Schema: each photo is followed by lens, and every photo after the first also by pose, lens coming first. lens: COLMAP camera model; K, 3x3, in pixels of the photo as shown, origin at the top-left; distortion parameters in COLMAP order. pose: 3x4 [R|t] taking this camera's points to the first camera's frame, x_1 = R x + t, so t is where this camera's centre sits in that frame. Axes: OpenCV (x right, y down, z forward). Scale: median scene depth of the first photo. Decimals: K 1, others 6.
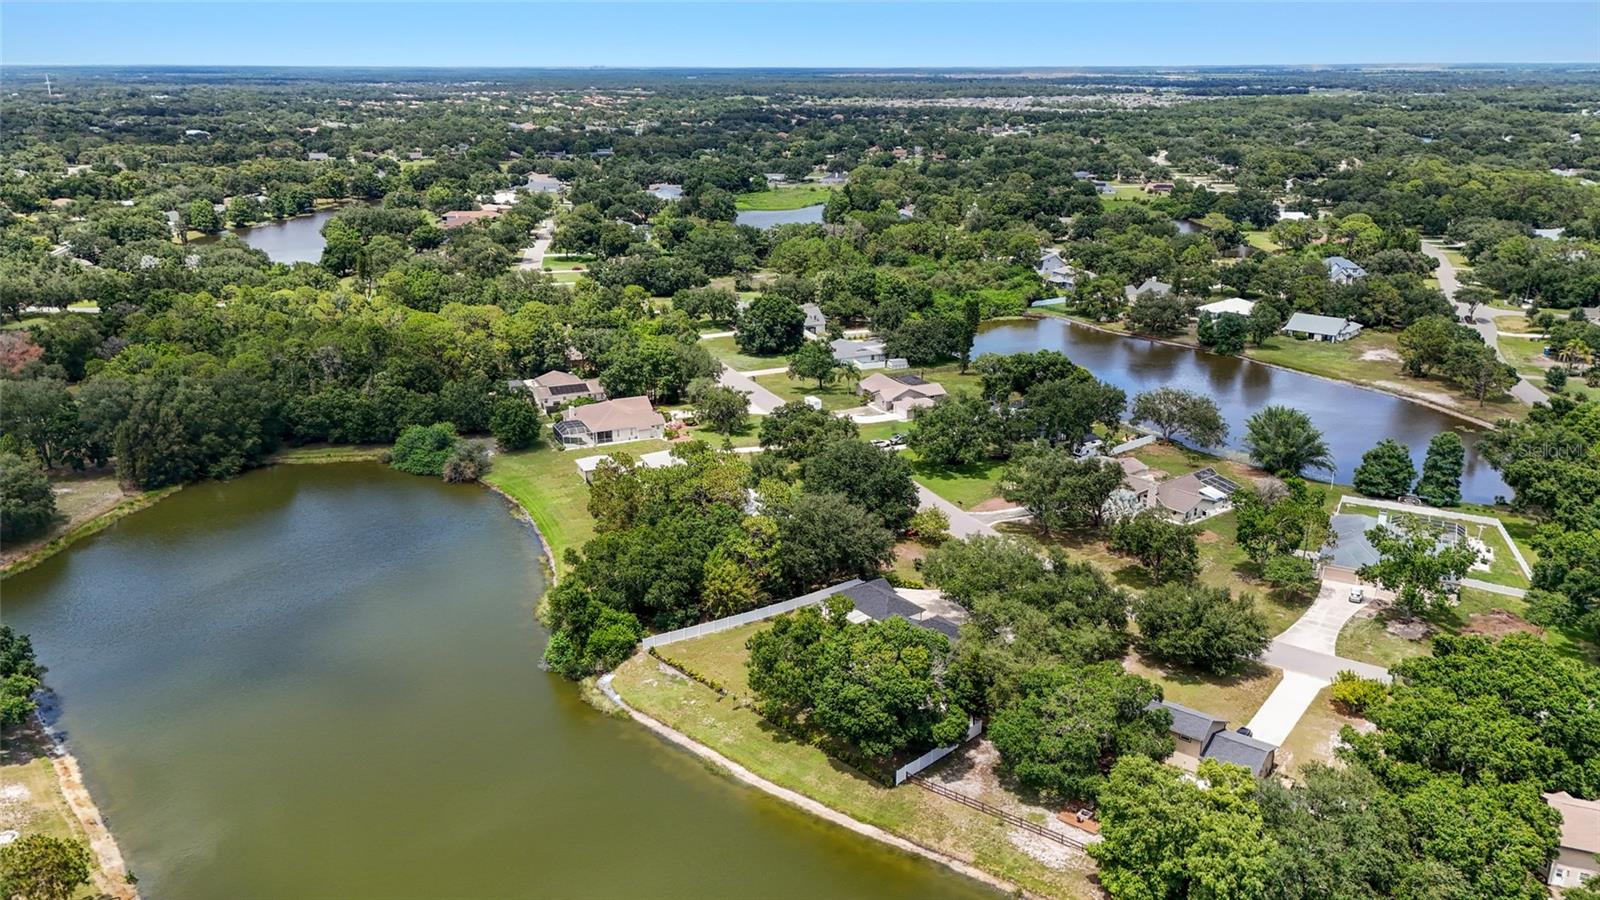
lens RADIAL K [[1154.7, 0, 812.0], [0, 1154.7, 441.5], [0, 0, 1]] dist [0.034361, -0.009430]
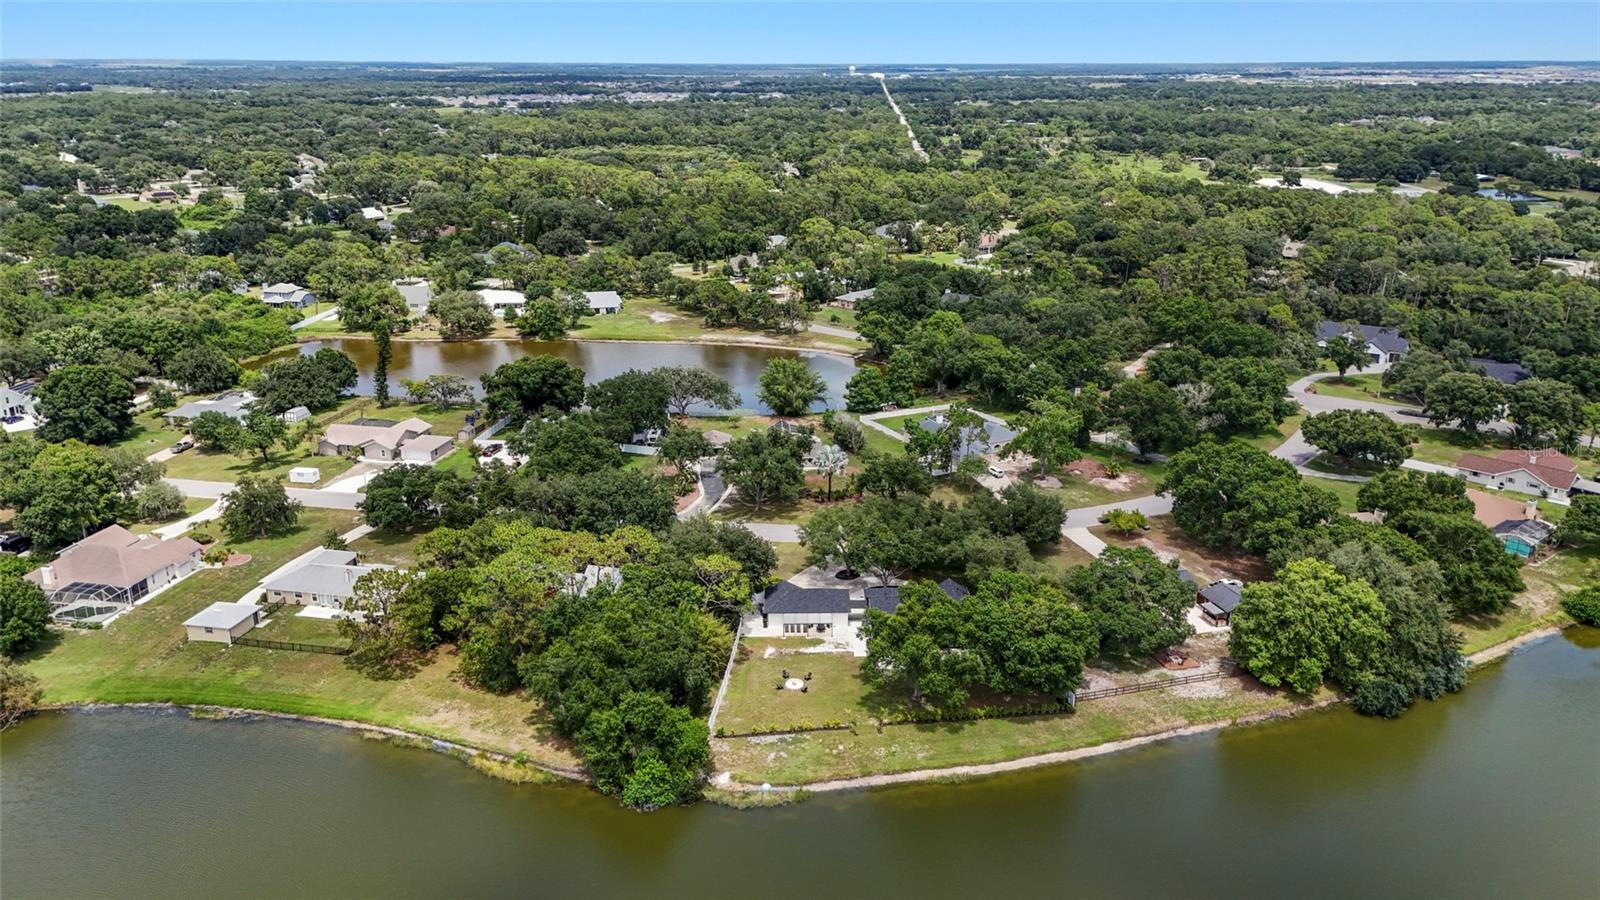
lens RADIAL K [[1154.7, 0, 793.8], [0, 1154.7, 456.0], [0, 0, 1]] dist [0.034361, -0.009430]
pose [[0.592965, -0.250408, 0.765303, -0.808705], [0.238425, 0.962399, 0.130164, -0.137268], [-0.769121, 0.105284, 0.630372, 0.433869]]
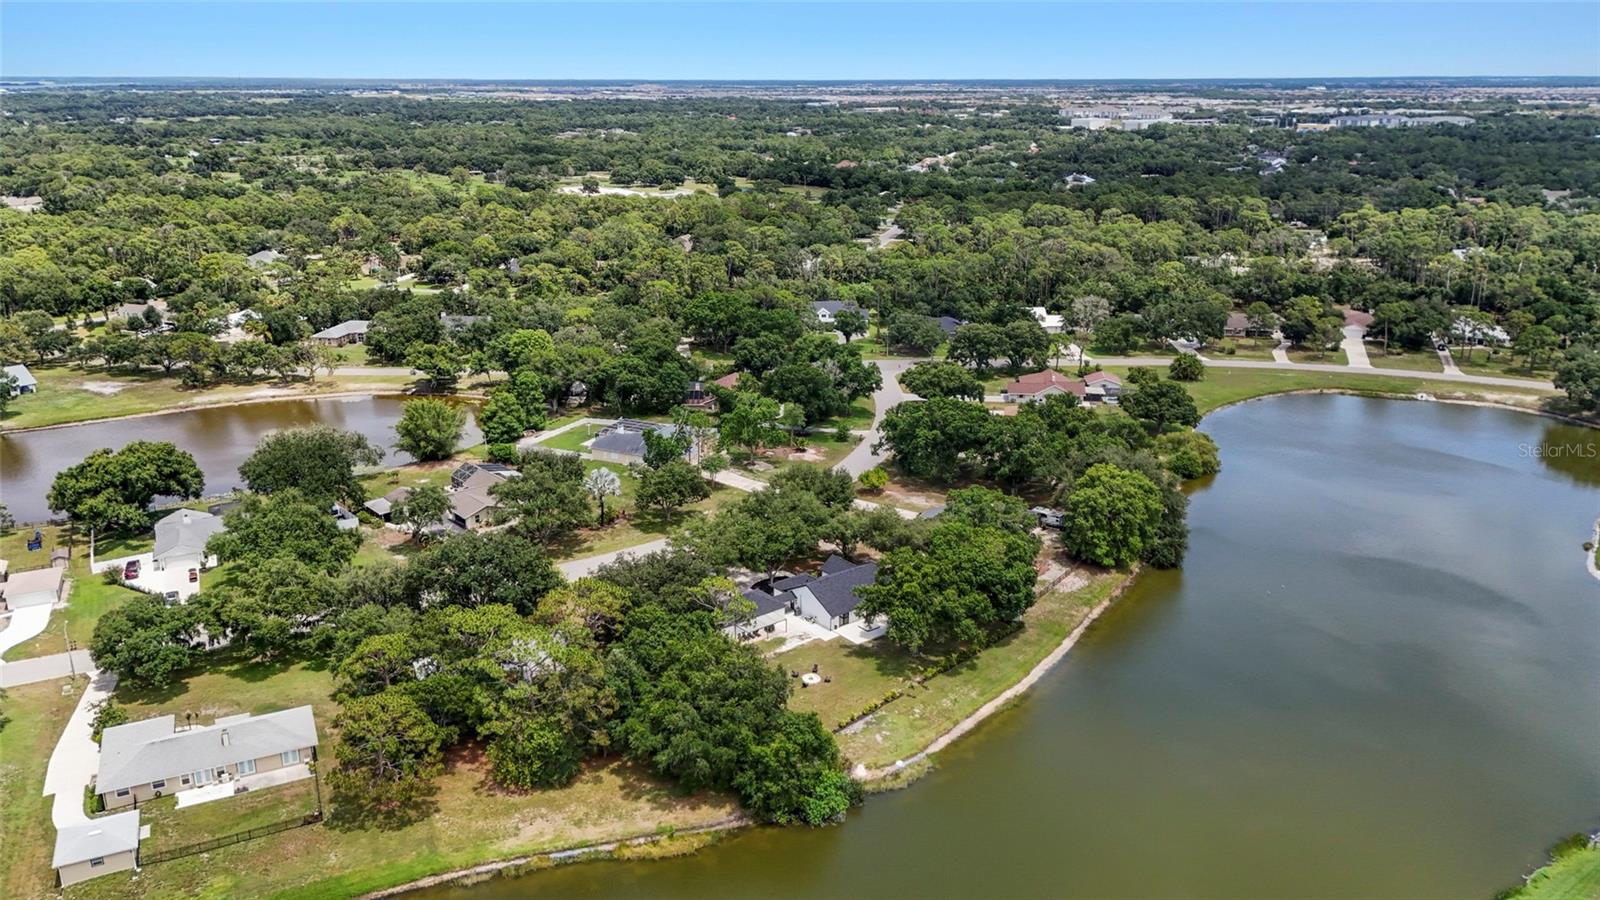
lens RADIAL K [[1154.7, 0, 811.3], [0, 1154.7, 454.9], [0, 0, 1]] dist [0.034361, -0.009430]
pose [[-0.023307, -0.300310, 0.953557, -1.028635], [0.301369, 0.907336, 0.293119, -0.310498], [-0.953223, 0.294204, 0.069357, 0.986509]]
